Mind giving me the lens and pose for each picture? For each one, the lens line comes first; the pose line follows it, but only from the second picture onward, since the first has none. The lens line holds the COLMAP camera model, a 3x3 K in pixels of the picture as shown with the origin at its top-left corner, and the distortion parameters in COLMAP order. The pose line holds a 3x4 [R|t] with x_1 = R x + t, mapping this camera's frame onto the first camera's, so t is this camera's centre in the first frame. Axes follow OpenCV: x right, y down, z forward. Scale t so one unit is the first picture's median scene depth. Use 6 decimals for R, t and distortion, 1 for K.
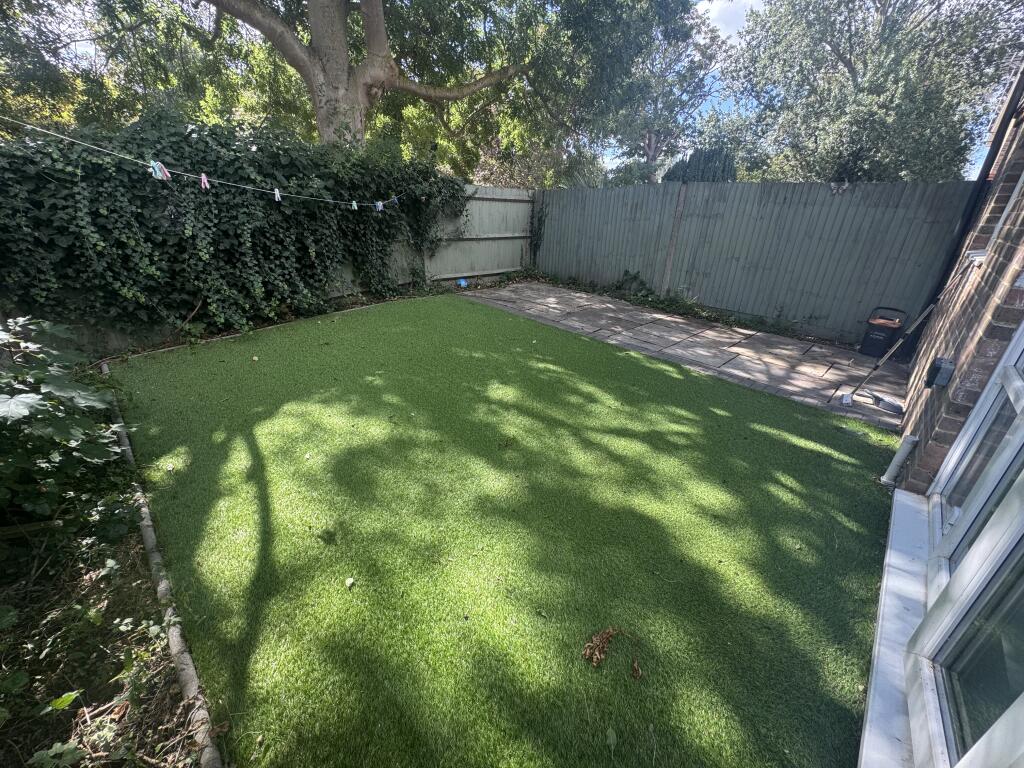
lens RADIAL K [[409.8, 0, 512.0], [0, 409.8, 384.0], [0, 0, 1]] dist [0.001532, -0.003021]
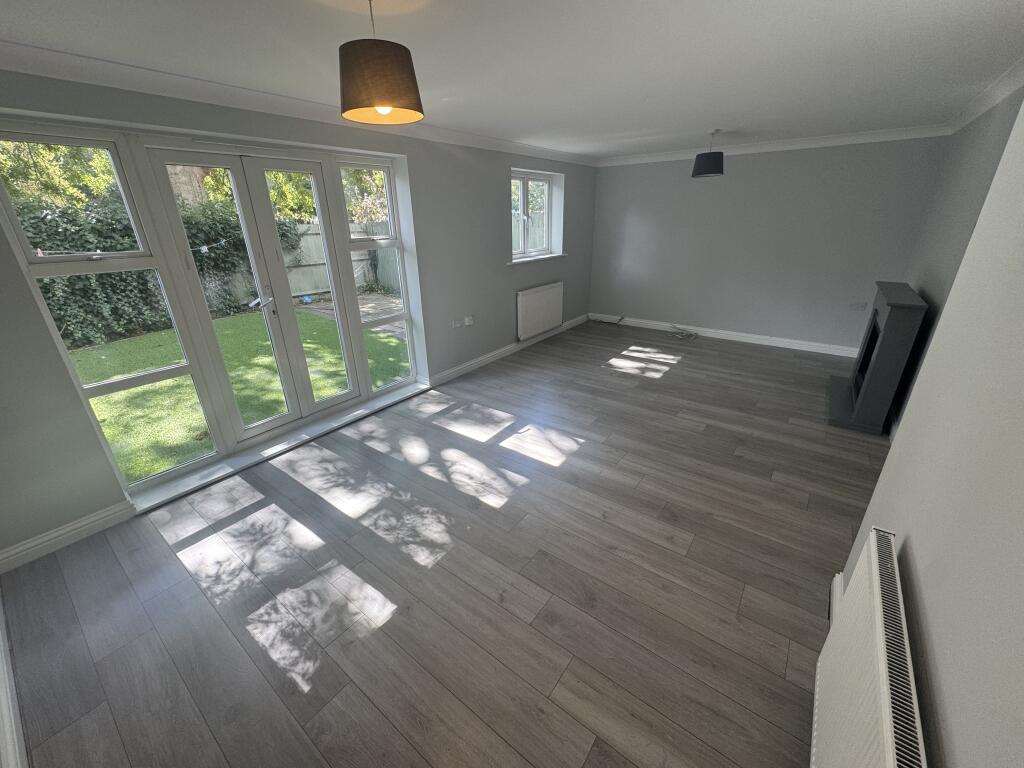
lens RADIAL K [[409.8, 0, 512.0], [0, 409.8, 384.0], [0, 0, 1]] dist [0.001532, -0.003021]
pose [[0.989628, -0.105383, 0.097624, 0.656217], [0.108333, 0.993790, -0.025410, 0.219005], [-0.094340, 0.035722, 0.994899, -0.598858]]
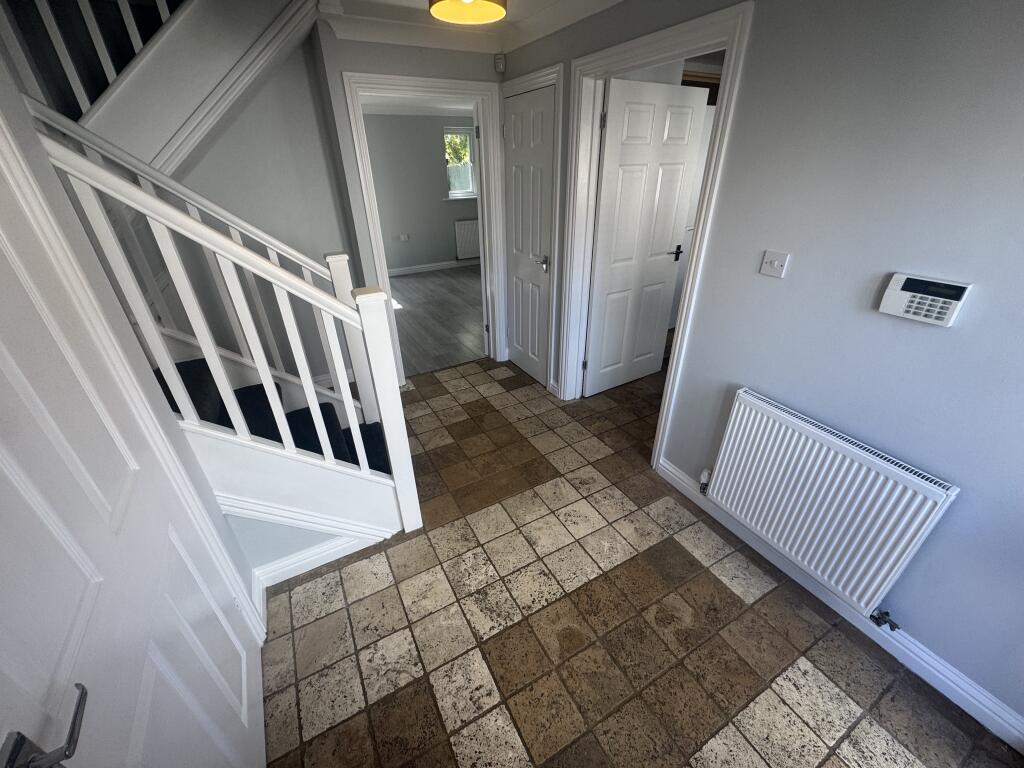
lens RADIAL K [[409.8, 0, 512.0], [0, 409.8, 384.0], [0, 0, 1]] dist [0.001532, -0.003021]
pose [[0.954464, 0.089673, -0.284530, 1.675439], [-0.069859, 0.994419, 0.079059, 0.453233], [0.290031, -0.055582, 0.955402, -1.023160]]
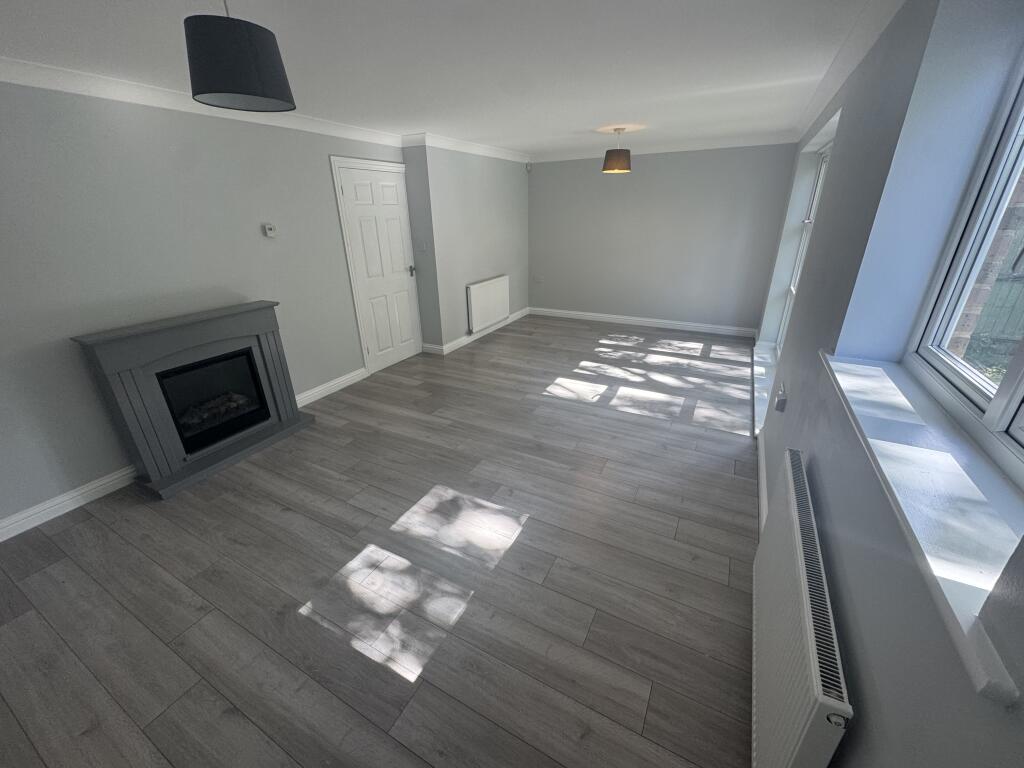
lens RADIAL K [[409.8, 0, 512.0], [0, 409.8, 384.0], [0, 0, 1]] dist [0.001532, -0.003021]
pose [[-0.960197, 0.089252, -0.264680, 1.224428], [-0.132109, 0.689784, 0.711860, -0.418143], [0.246107, 0.718493, -0.650538, 0.876468]]
